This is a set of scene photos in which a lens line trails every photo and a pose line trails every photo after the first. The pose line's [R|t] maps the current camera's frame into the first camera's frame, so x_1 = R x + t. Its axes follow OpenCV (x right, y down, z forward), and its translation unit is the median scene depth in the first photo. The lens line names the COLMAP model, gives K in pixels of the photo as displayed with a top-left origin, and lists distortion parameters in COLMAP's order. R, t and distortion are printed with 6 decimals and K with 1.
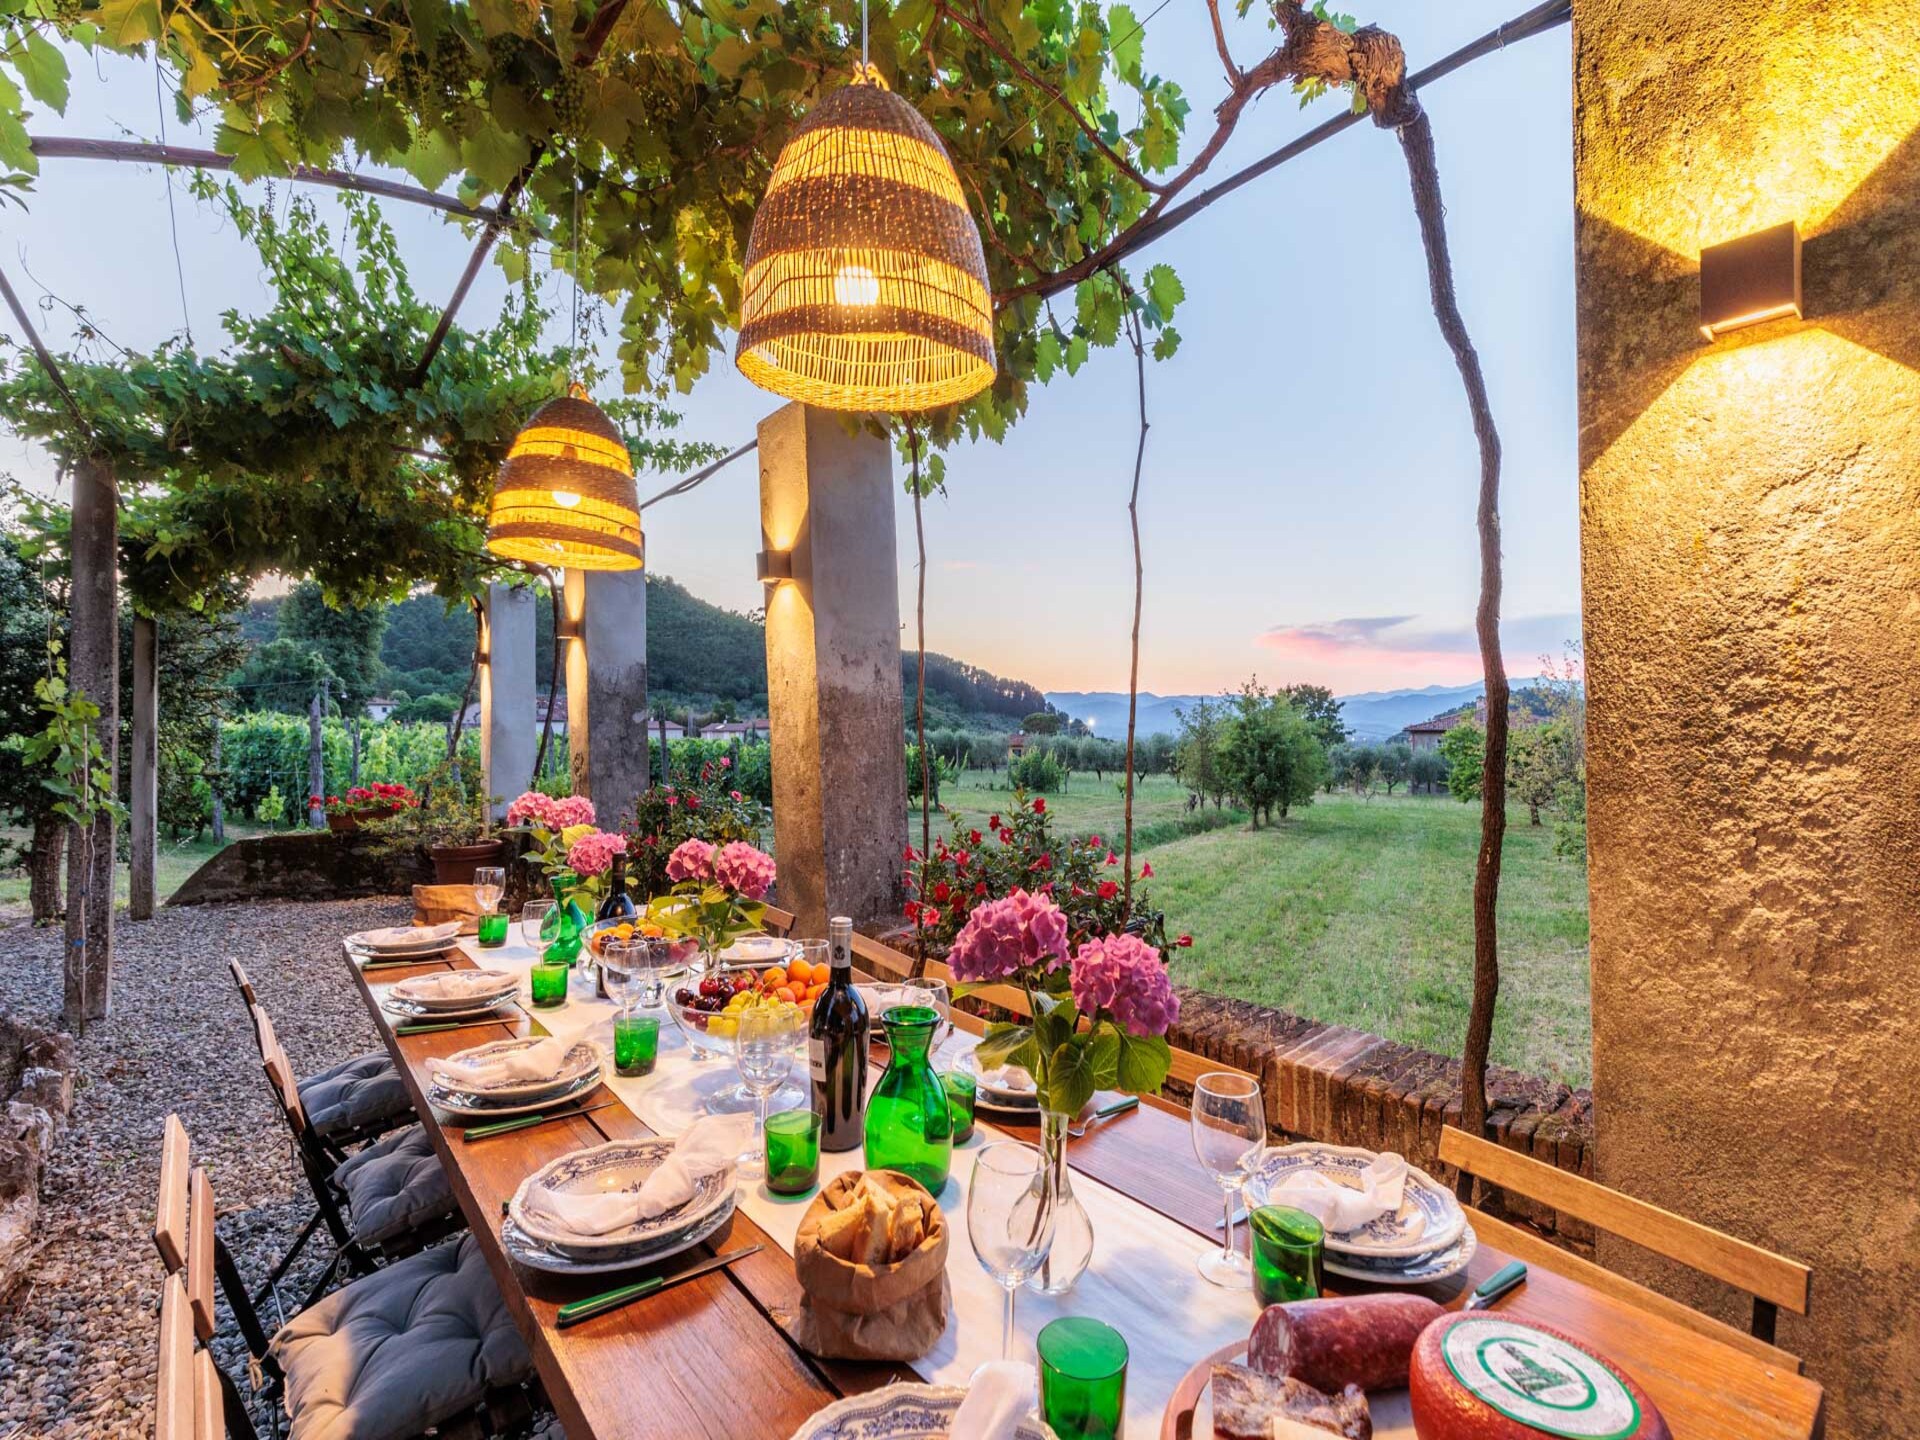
lens RADIAL K [[841.3, 0, 960.0], [0, 841.3, 720.0], [0, 0, 1]] dist [-0.000385, -0.000527]
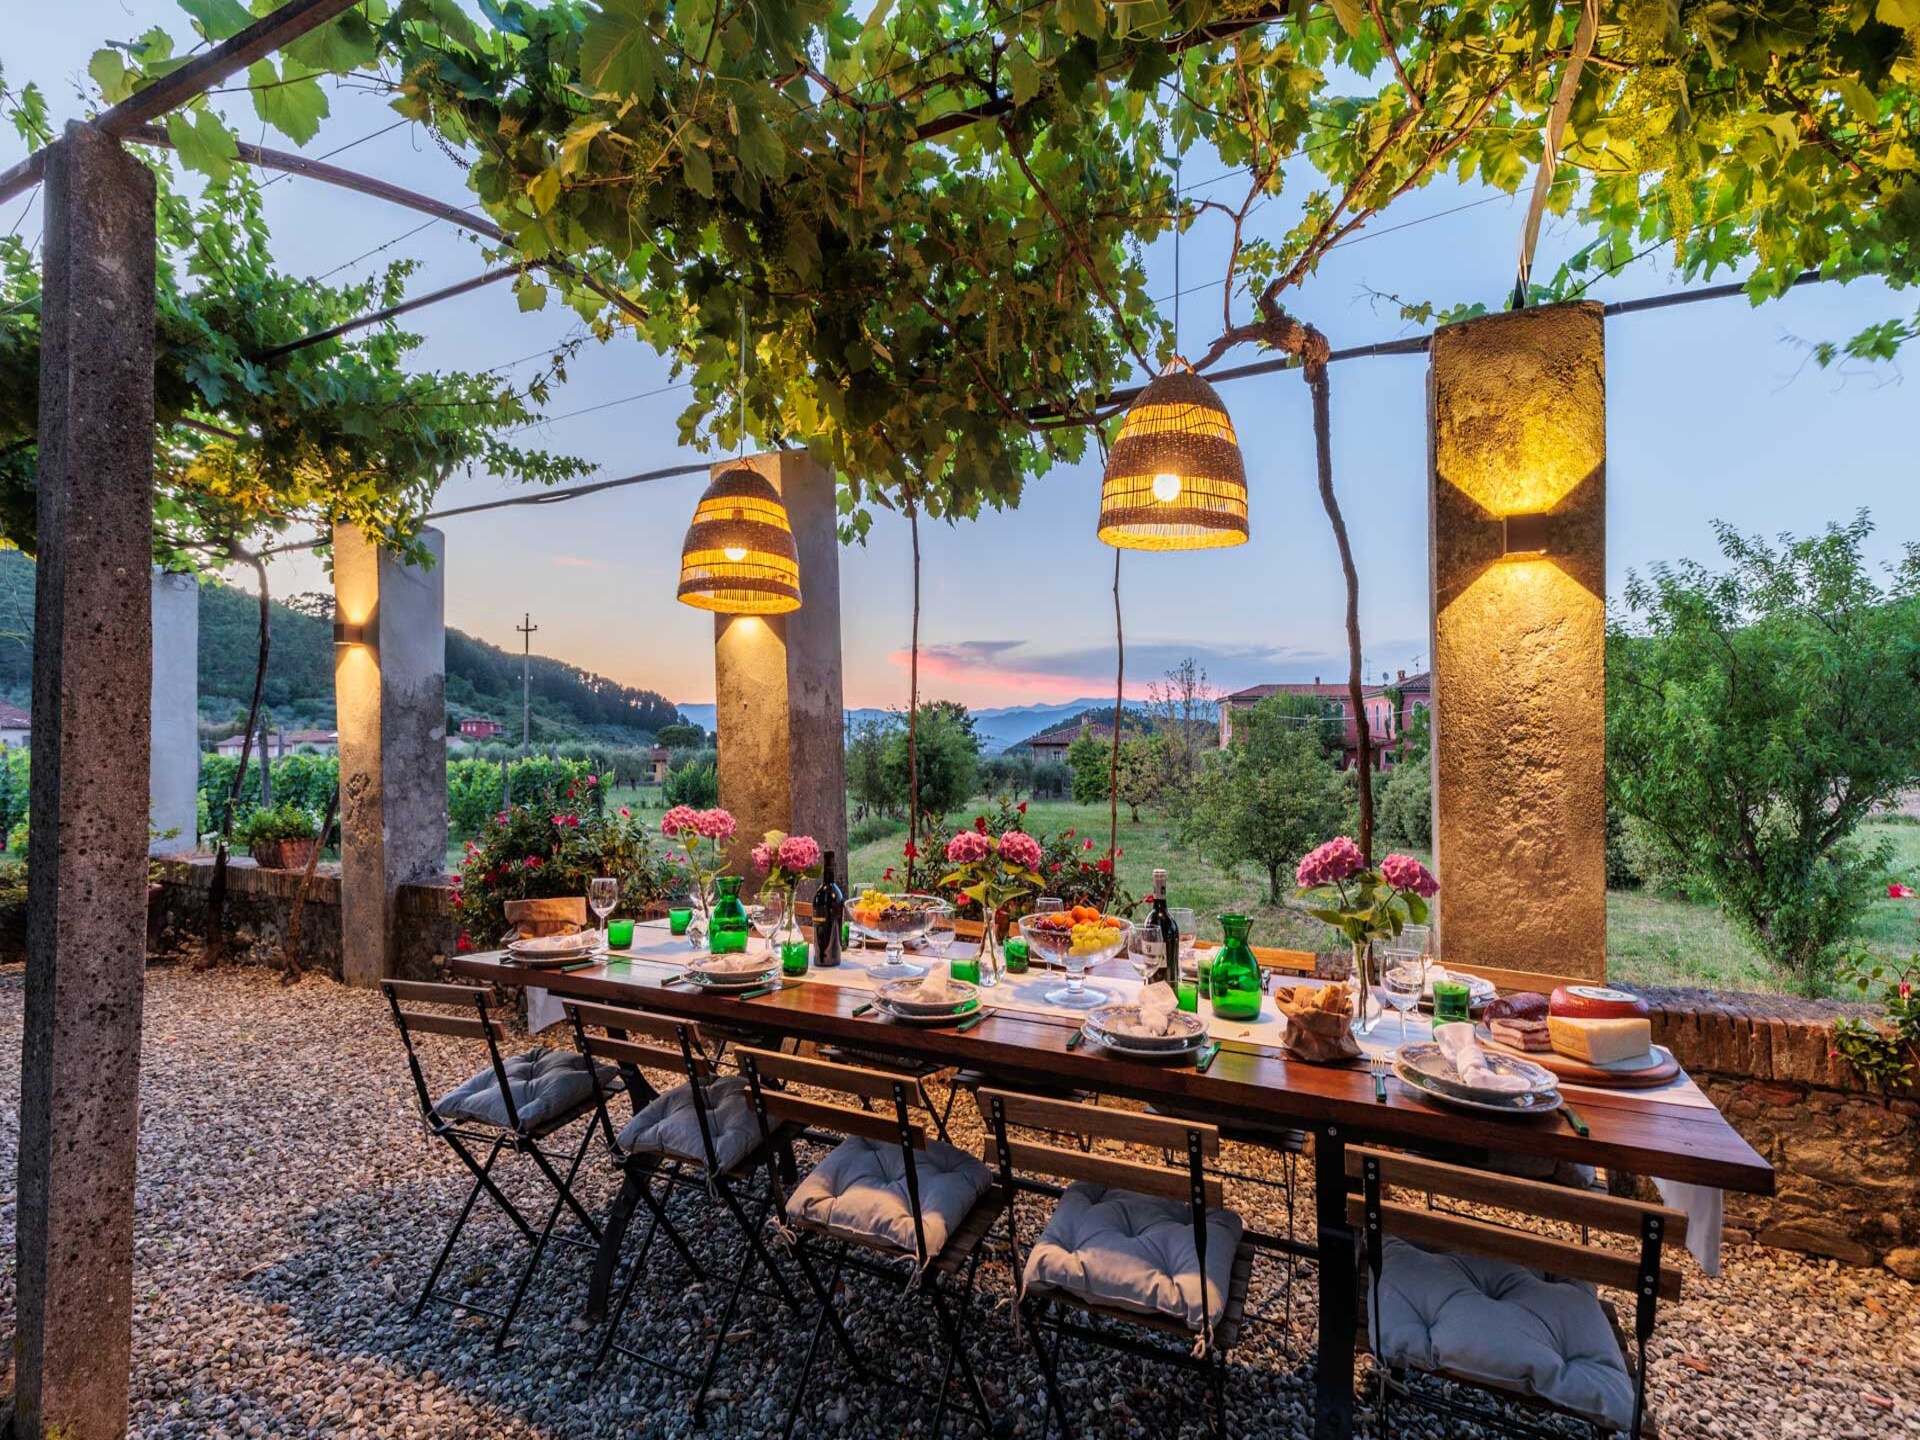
lens RADIAL K [[841.3, 0, 960.0], [0, 841.3, 720.0], [0, 0, 1]] dist [-0.000385, -0.000527]
pose [[0.918767, 0.009878, 0.394677, -1.036442], [-0.003609, 0.999855, -0.016622, -0.024948], [-0.394784, 0.013847, 0.918669, -0.310598]]
